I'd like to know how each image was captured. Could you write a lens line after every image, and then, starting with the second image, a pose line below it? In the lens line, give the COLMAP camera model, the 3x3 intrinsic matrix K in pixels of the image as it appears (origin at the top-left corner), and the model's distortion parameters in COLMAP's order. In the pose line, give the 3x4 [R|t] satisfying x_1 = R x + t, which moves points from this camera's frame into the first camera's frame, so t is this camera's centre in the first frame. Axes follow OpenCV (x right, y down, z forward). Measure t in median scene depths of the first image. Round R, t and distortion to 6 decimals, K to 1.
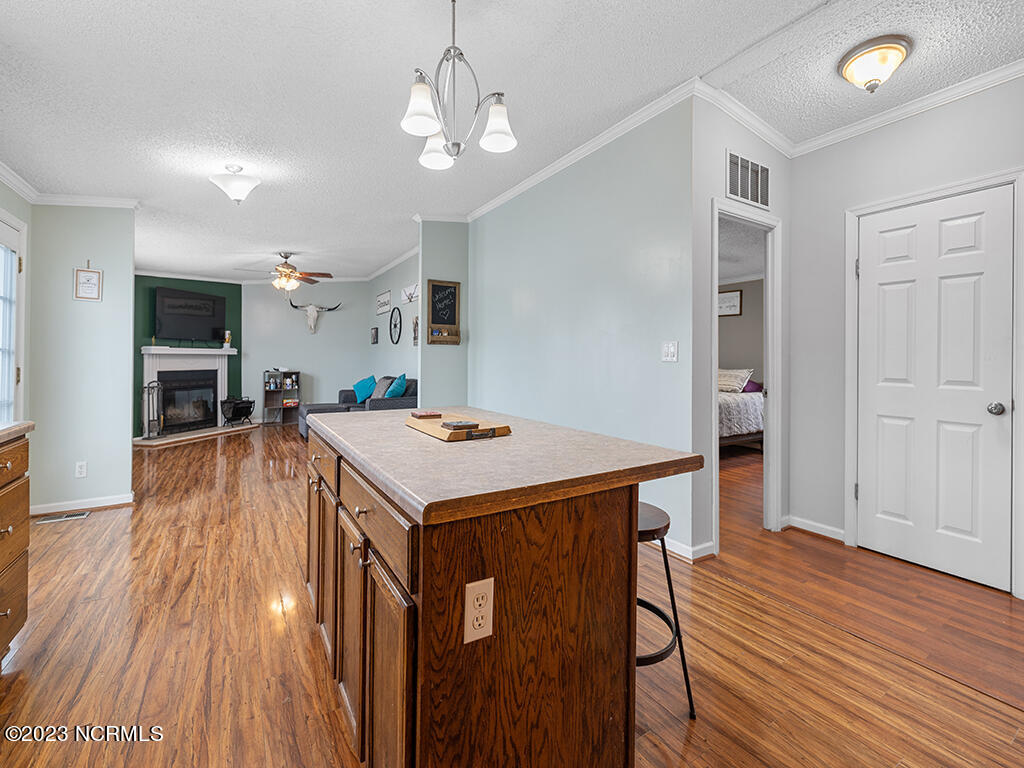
lens RADIAL K [[428.9, 0, 502.3], [0, 428.9, 356.2], [0, 0, 1]] dist [-0.001759, 0.001154]
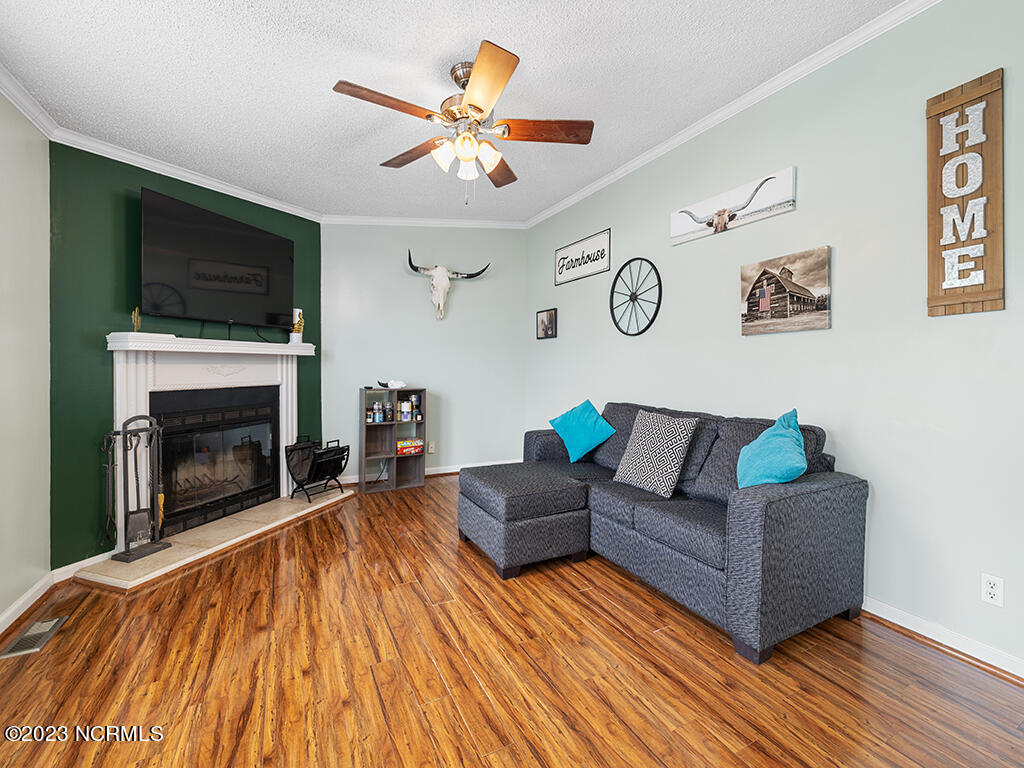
lens RADIAL K [[428.9, 0, 508.1], [0, 428.9, 372.5], [0, 0, 1]] dist [-0.001759, 0.001154]
pose [[0.997156, 0.008606, -0.074871, -0.357720], [-0.006760, 0.999668, 0.024869, 0.001962], [0.075060, -0.024292, 0.996883, 0.517118]]
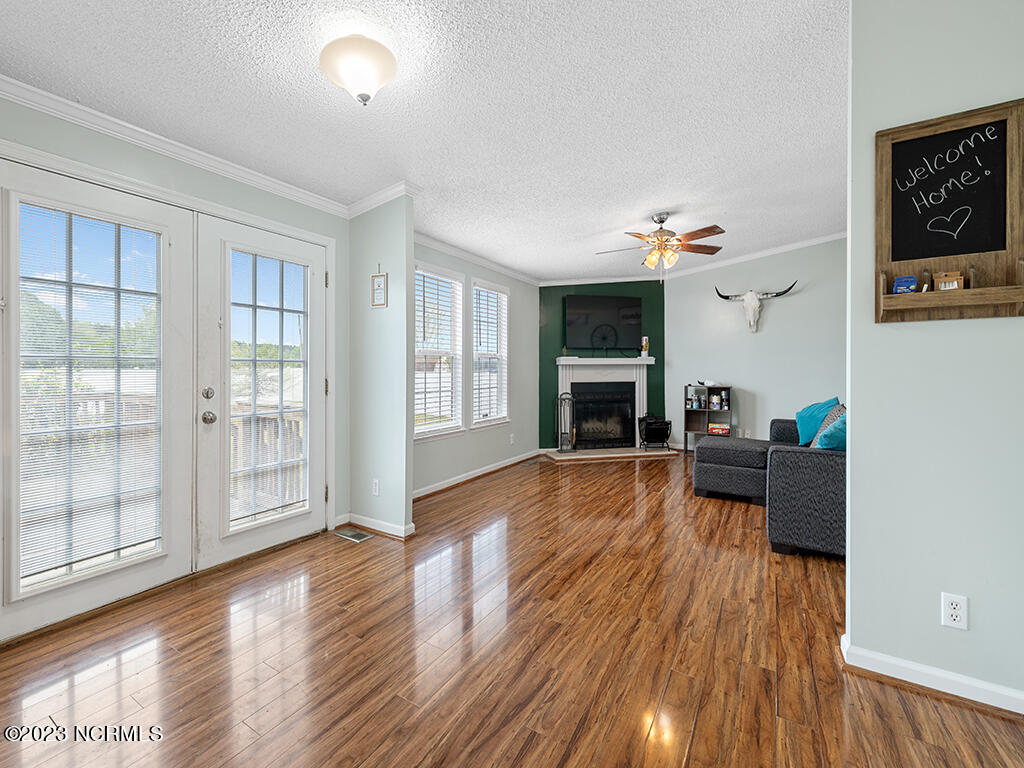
lens RADIAL K [[428.9, 0, 515.2], [0, 428.9, 372.0], [0, 0, 1]] dist [-0.001759, 0.001154]
pose [[0.457057, -0.001596, -0.889436, -0.000165], [0.012307, 0.999914, 0.004530, 0.004184], [0.889352, -0.013017, 0.457037, 0.384056]]
